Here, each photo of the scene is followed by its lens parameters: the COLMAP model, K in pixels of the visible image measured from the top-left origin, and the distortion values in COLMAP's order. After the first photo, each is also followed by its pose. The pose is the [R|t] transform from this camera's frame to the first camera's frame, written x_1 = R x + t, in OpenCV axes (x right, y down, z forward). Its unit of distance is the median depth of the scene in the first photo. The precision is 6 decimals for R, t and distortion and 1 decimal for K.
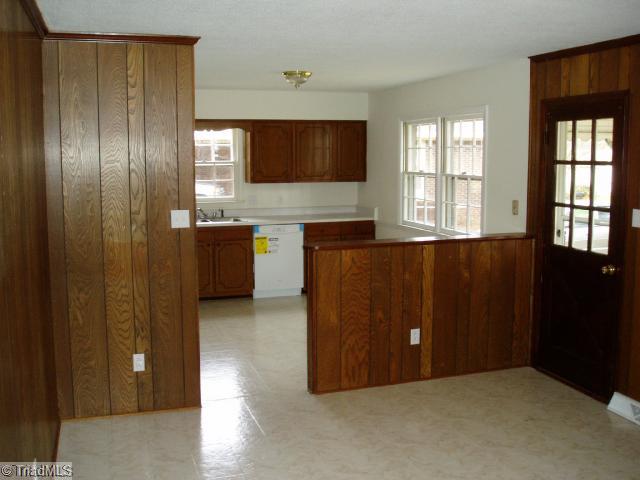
lens RADIAL K [[693.6, 0, 320.5], [0, 693.6, 239.6], [0, 0, 1]] dist [0.006212, 0.000000]
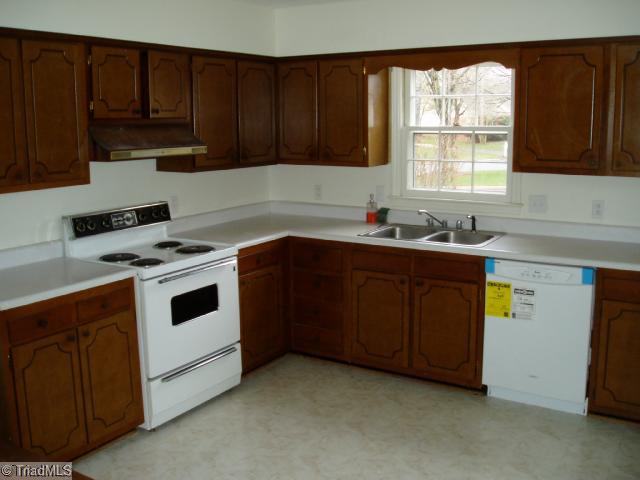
lens RADIAL K [[693.6, 0, 319.8], [0, 693.6, 239.4], [0, 0, 1]] dist [0.006212, 0.000000]
pose [[0.642536, 0.132002, -0.754800, 0.202000], [-0.083230, 0.991245, 0.102501, -0.074404], [0.761722, -0.003038, 0.647897, 0.579600]]
